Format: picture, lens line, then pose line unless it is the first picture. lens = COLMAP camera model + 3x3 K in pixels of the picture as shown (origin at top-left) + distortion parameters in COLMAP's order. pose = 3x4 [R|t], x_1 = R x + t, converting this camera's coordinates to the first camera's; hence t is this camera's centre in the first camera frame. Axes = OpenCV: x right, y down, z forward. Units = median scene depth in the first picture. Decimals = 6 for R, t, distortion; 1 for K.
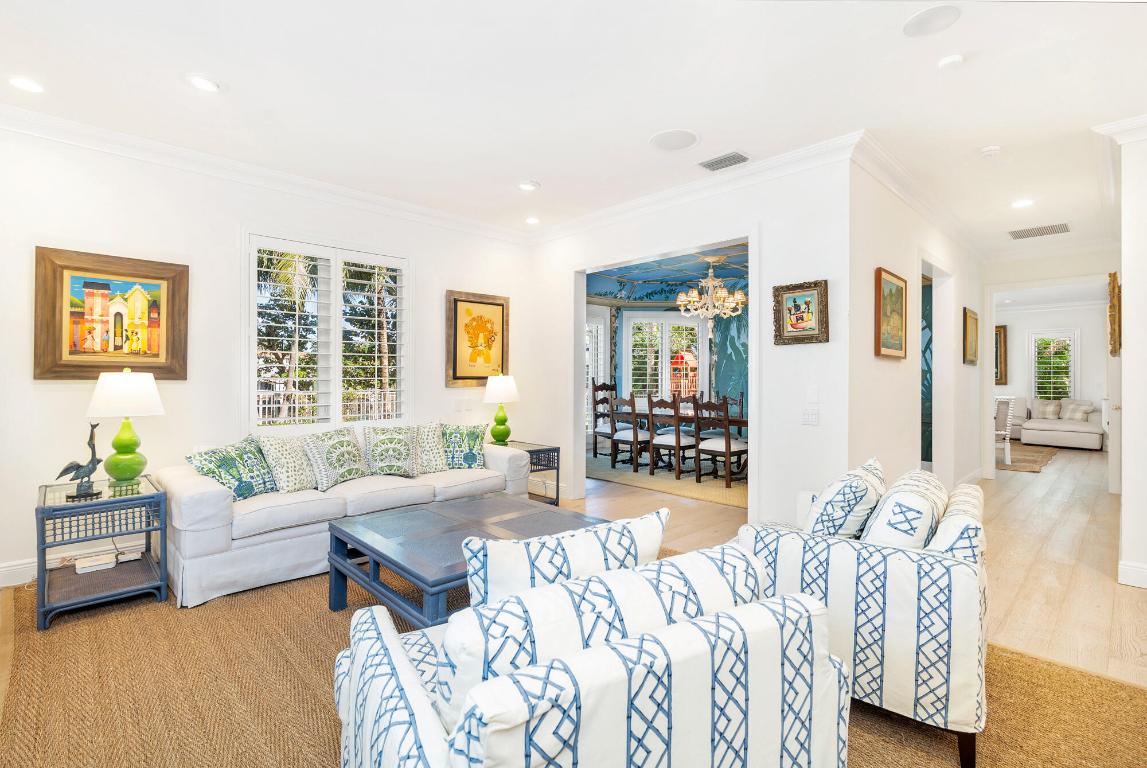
lens RADIAL K [[527.8, 0, 573.7], [0, 527.8, 372.5], [0, 0, 1]] dist [-0.002024, -0.000103]
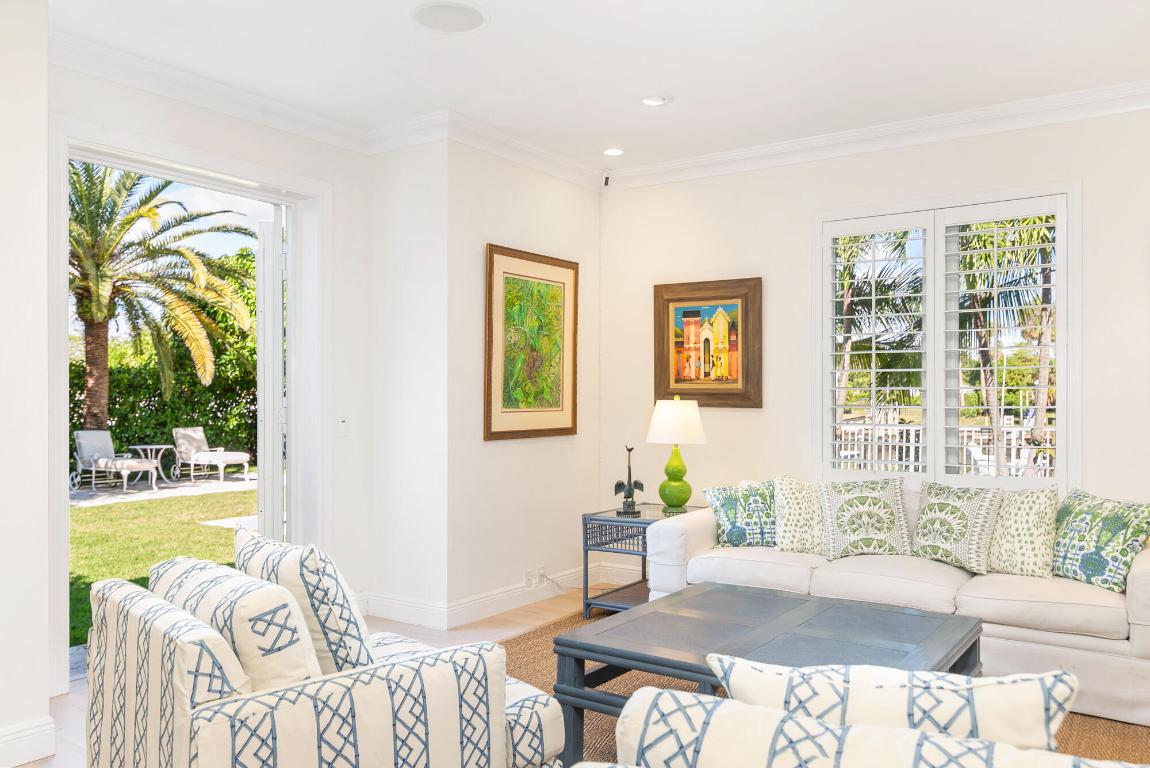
lens RADIAL K [[909.7, 0, 574.9], [0, 909.7, 390.9], [0, 0, 1]] dist [-0.004538, 0.000009]
pose [[0.197347, -0.004471, -0.980323, 0.757975], [0.011535, 0.999931, -0.002238, -0.015239], [0.980266, -0.010866, 0.197385, 0.429950]]
